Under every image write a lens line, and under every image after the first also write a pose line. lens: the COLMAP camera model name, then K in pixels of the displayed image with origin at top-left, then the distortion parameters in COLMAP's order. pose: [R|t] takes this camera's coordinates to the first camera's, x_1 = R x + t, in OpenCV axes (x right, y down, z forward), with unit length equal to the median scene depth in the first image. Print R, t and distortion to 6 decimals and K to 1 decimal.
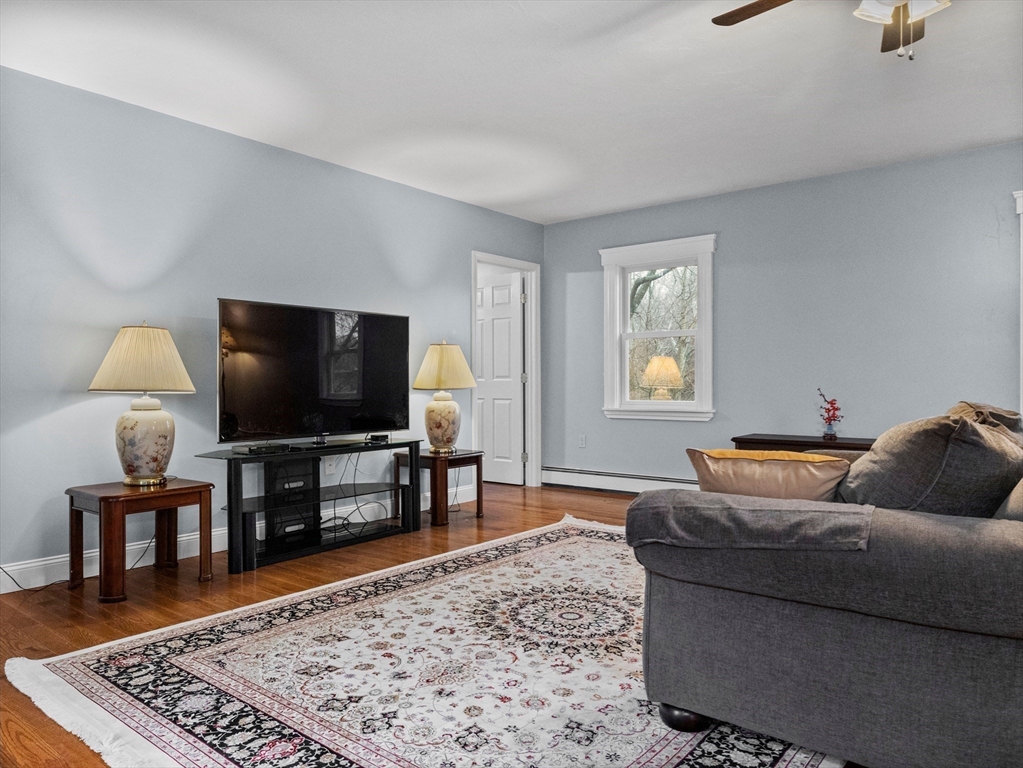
lens RADIAL K [[694.5, 0, 511.5], [0, 694.5, 384.0], [0, 0, 1]] dist [-0.000801, 0.001220]
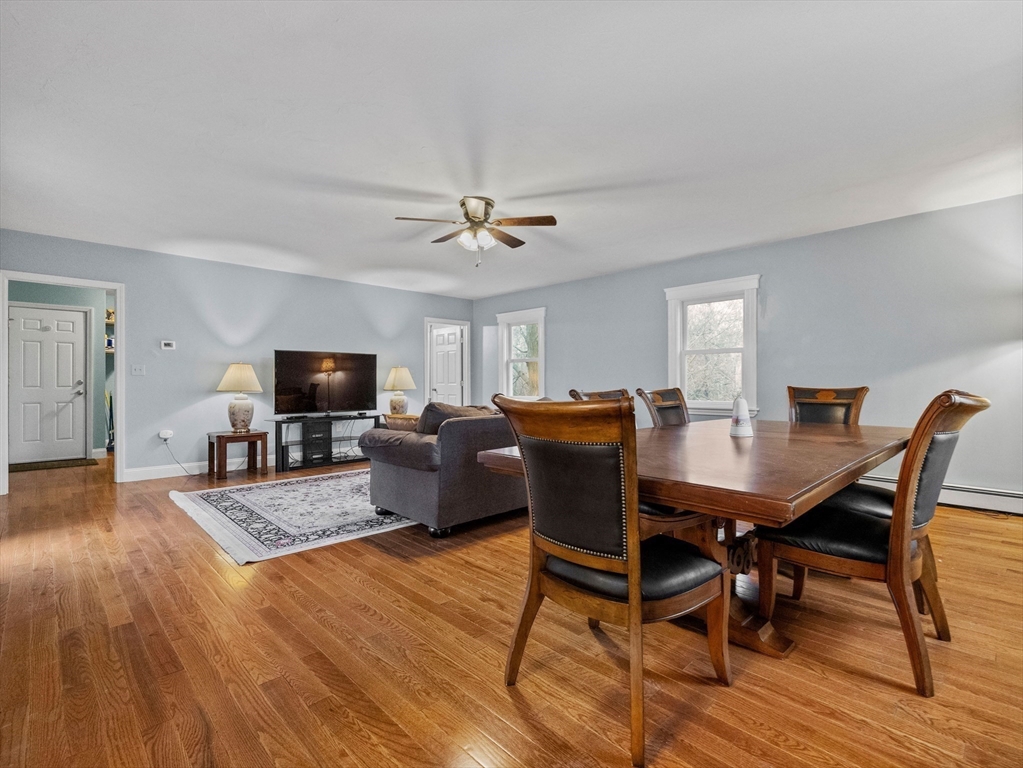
lens RADIAL K [[487.6, 0, 511.5], [0, 487.6, 384.0], [0, 0, 1]] dist [-0.001957, -0.000208]
pose [[0.992212, 0.000924, -0.124557, 0.584735], [-0.000519, 0.999994, 0.003280, -0.020906], [0.124559, -0.003190, 0.992207, -0.507799]]
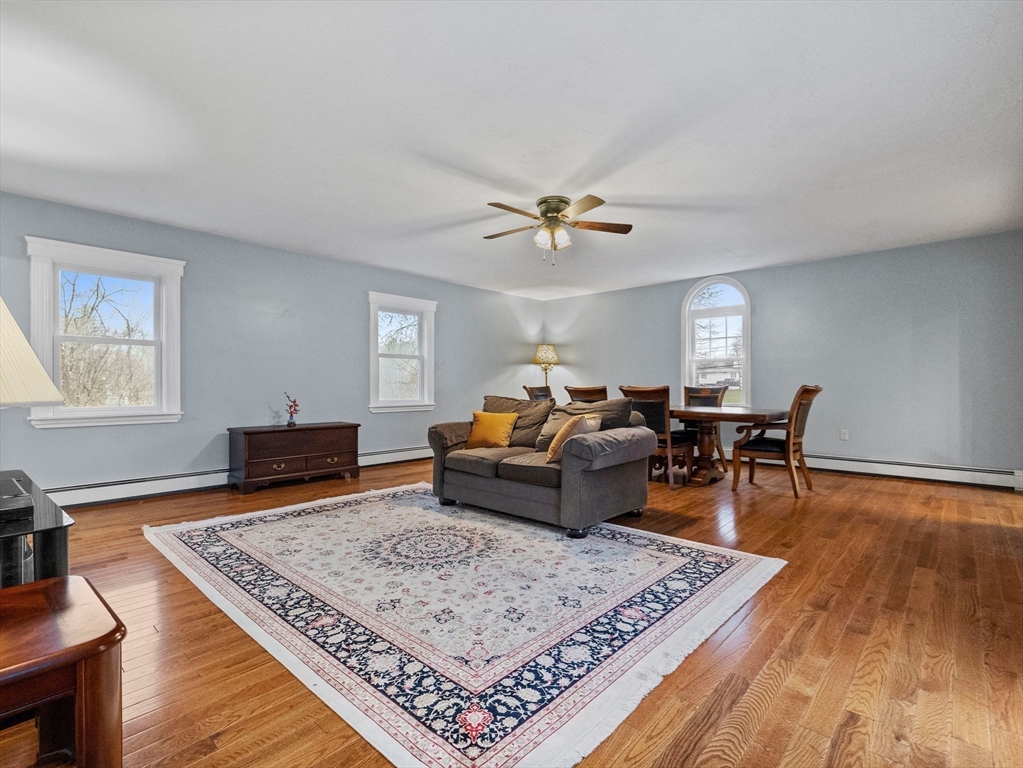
lens RADIAL K [[487.6, 0, 511.5], [0, 487.6, 384.0], [0, 0, 1]] dist [-0.001957, -0.000208]
pose [[0.067590, 0.009279, 0.997670, -0.808091], [0.002948, 0.999951, -0.009500, 0.000321], [-0.997709, 0.003584, 0.067559, 0.650940]]
